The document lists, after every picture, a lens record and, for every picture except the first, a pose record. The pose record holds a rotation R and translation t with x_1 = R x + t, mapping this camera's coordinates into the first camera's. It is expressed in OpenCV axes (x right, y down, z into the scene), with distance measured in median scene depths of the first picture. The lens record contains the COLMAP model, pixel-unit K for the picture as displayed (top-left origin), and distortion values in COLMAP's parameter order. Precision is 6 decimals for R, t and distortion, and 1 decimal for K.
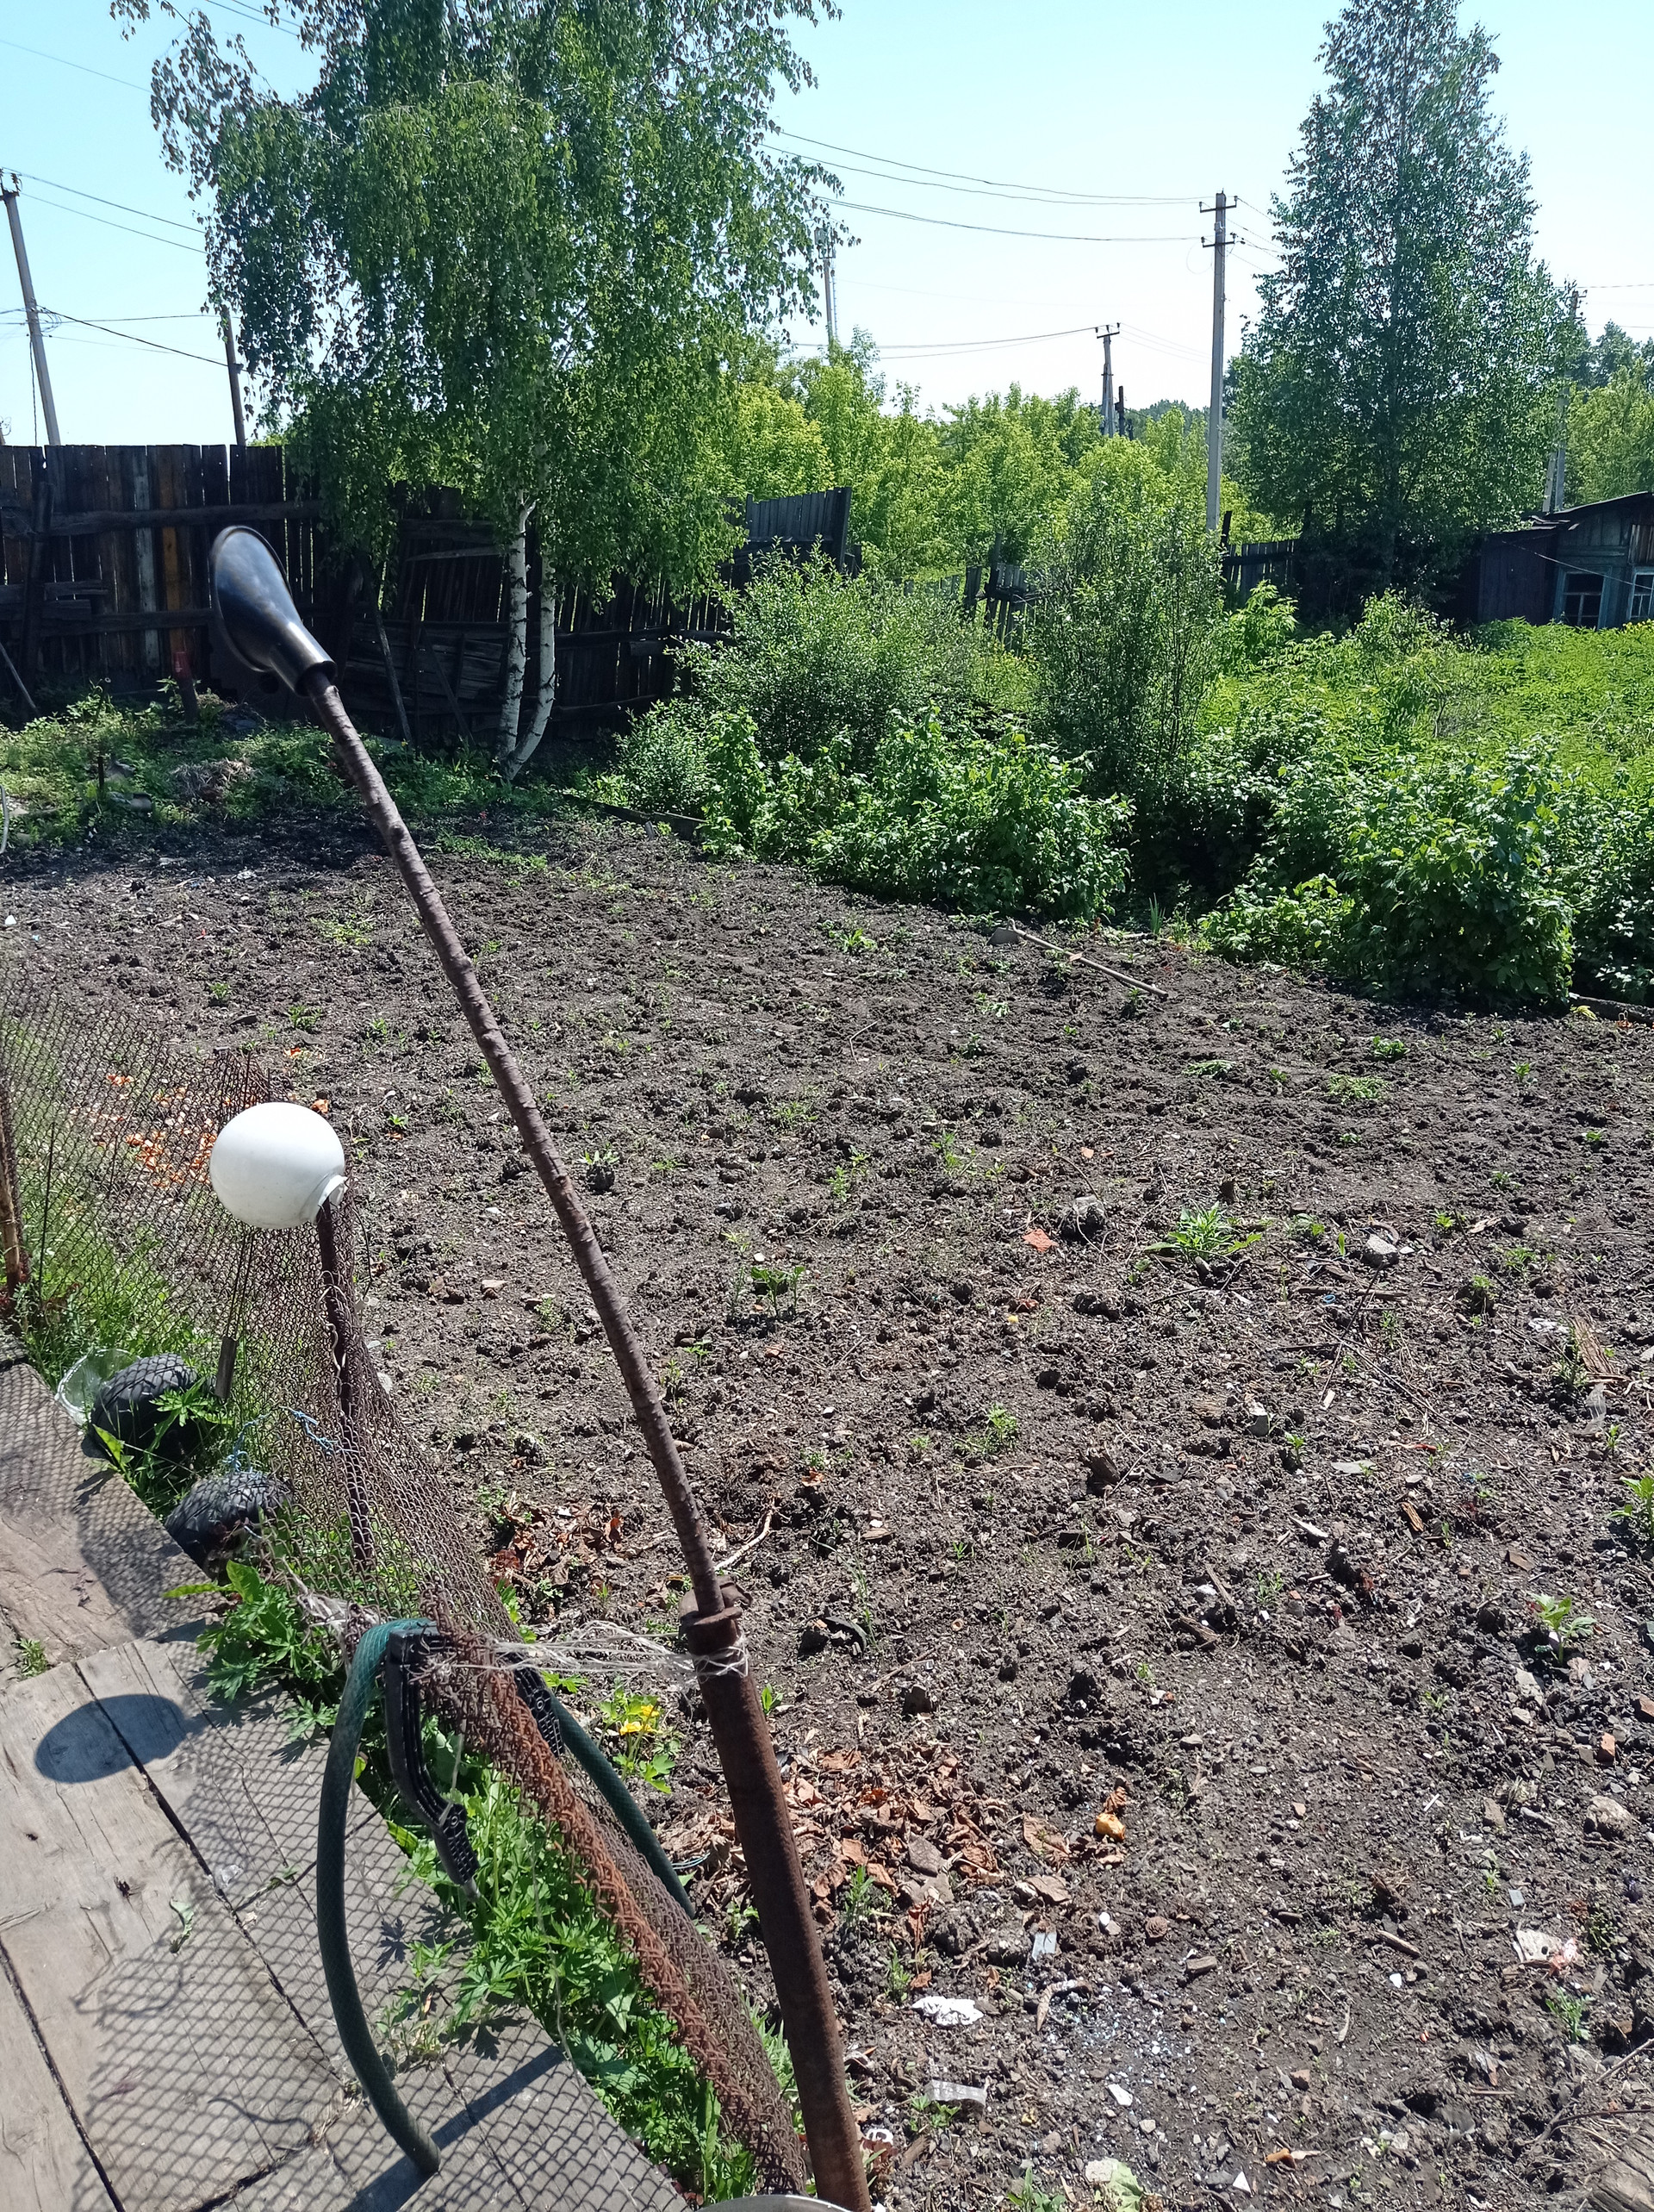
lens RADIAL K [[1616.7, 0, 827.0], [0, 1616.7, 1106.0], [0, 0, 1]] dist [0.005216, 0.004550]
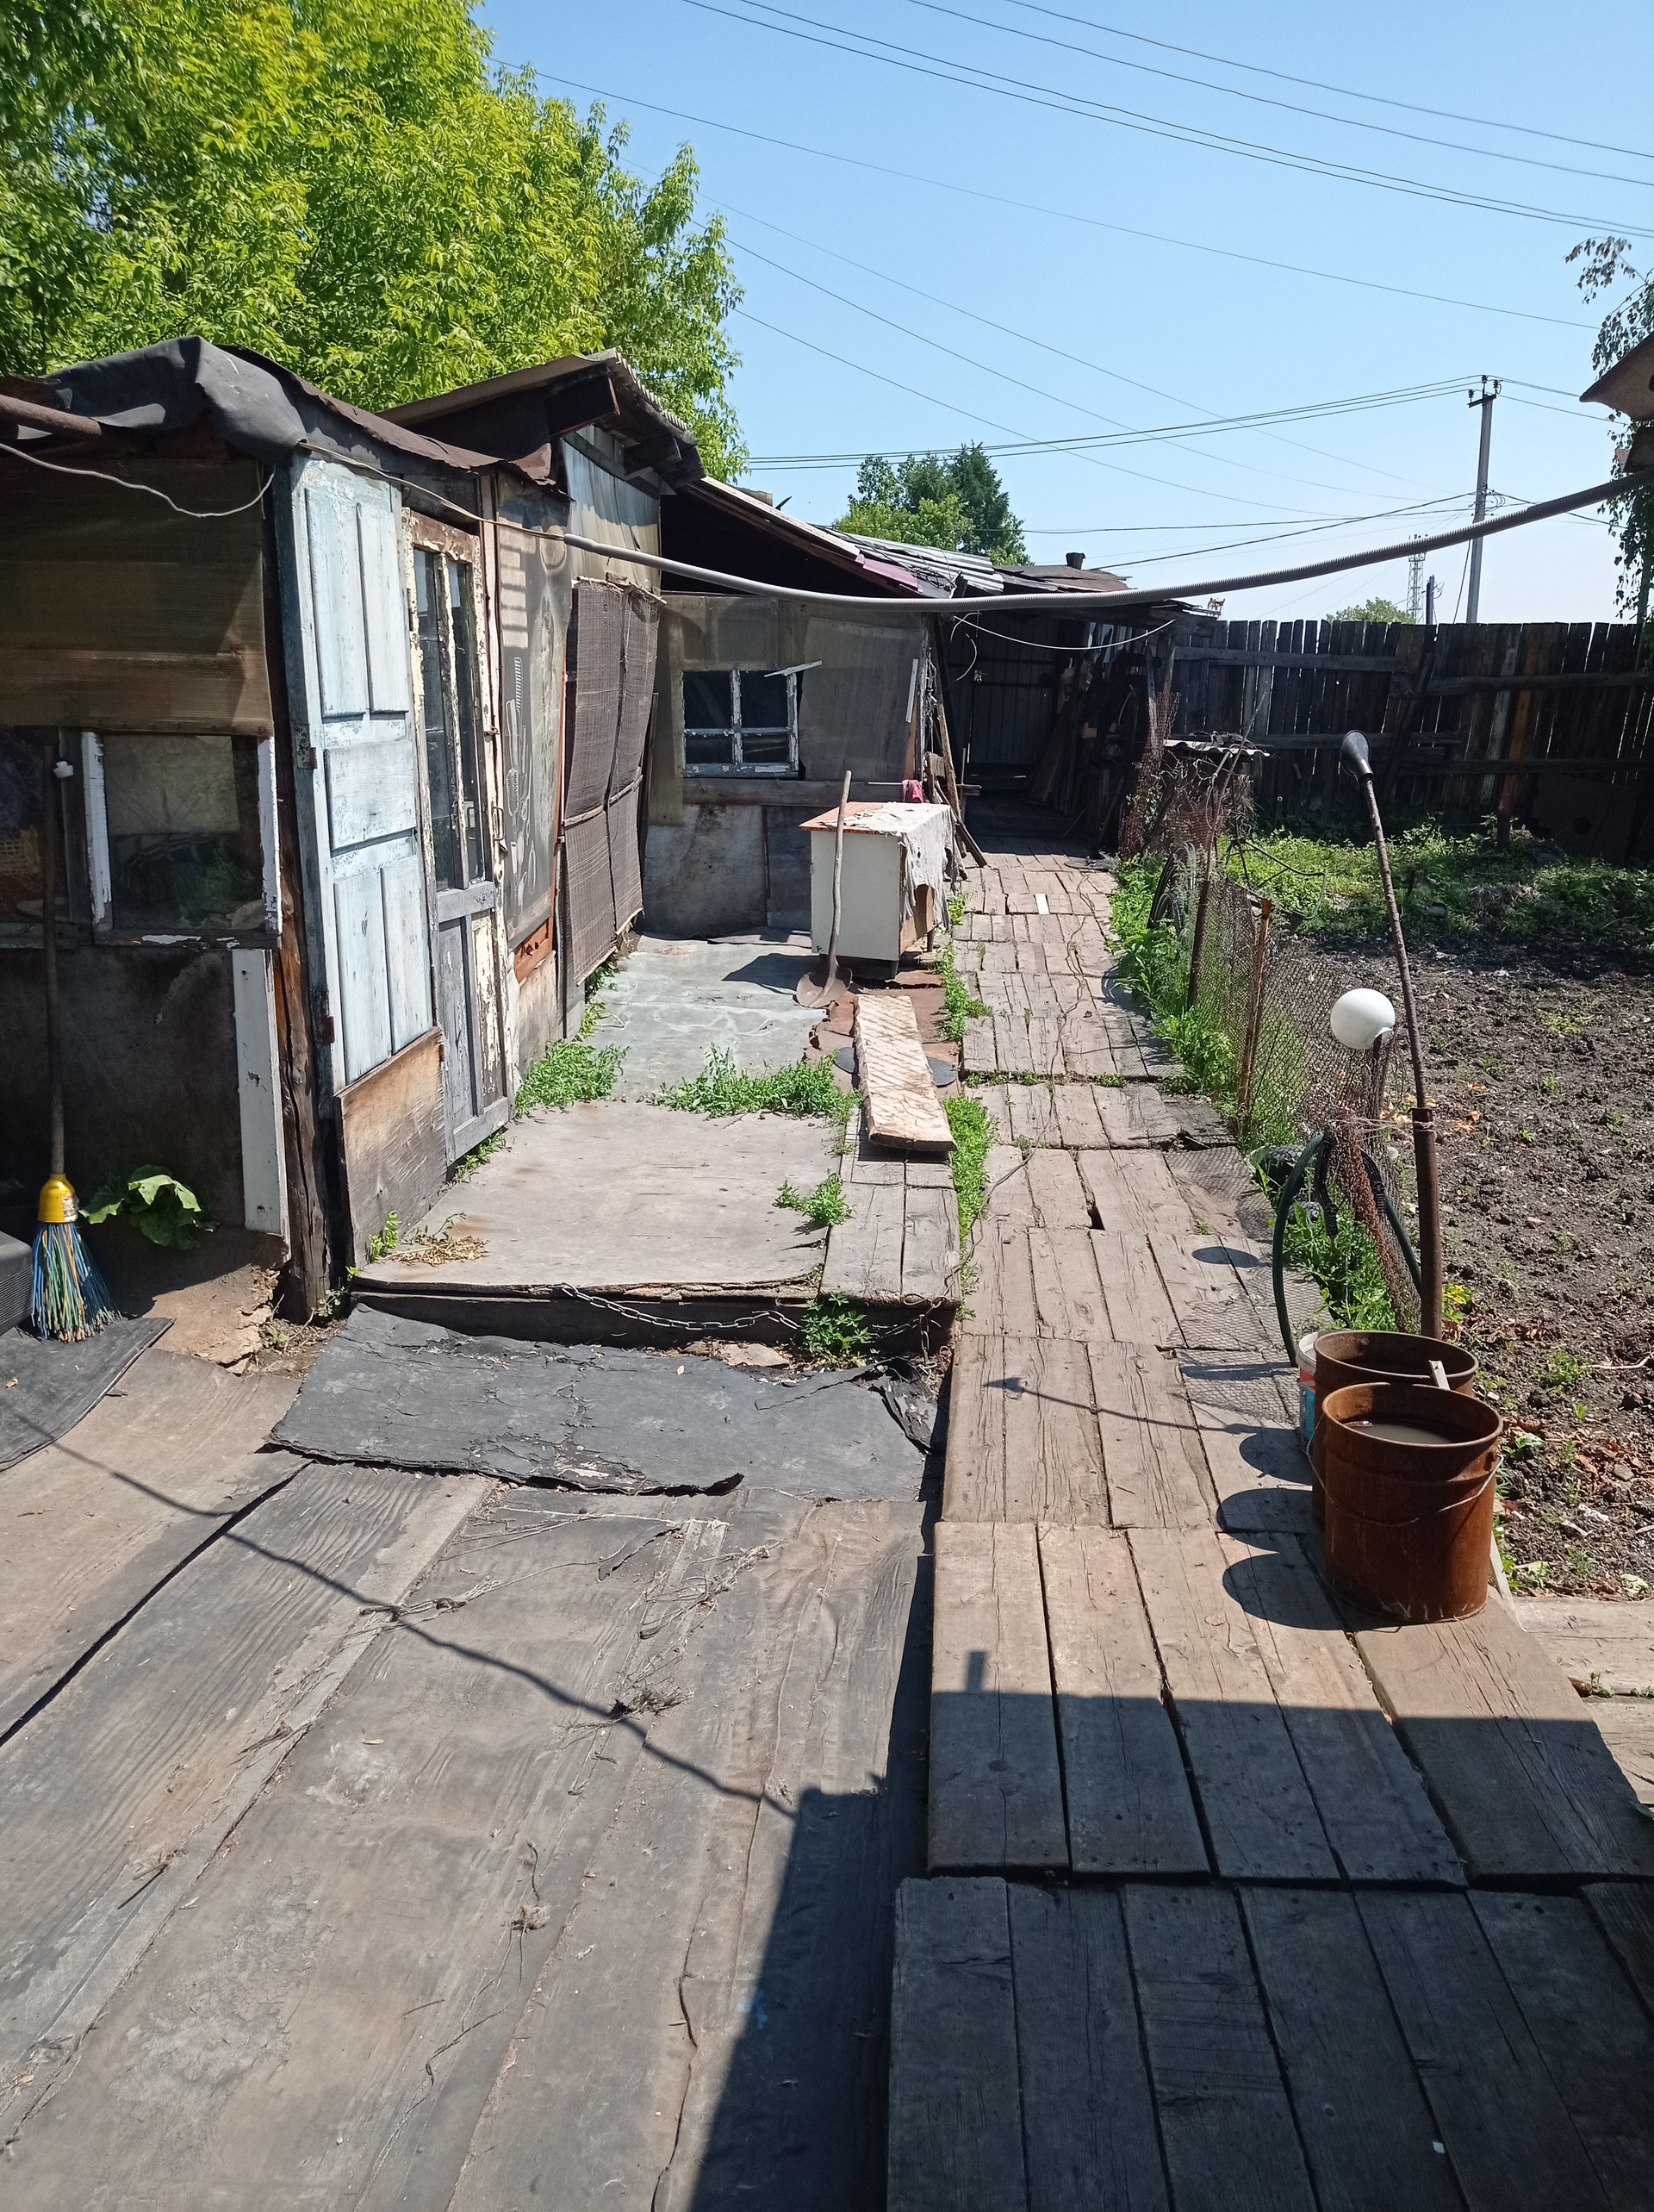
lens RADIAL K [[1616.7, 0, 827.0], [0, 1616.7, 1106.0], [0, 0, 1]] dist [0.005216, 0.004550]
pose [[0.705936, 0.188439, -0.682748, 0.100450], [-0.245981, 0.969185, 0.013160, 0.047359], [0.664189, 0.158653, 0.730535, -0.156815]]
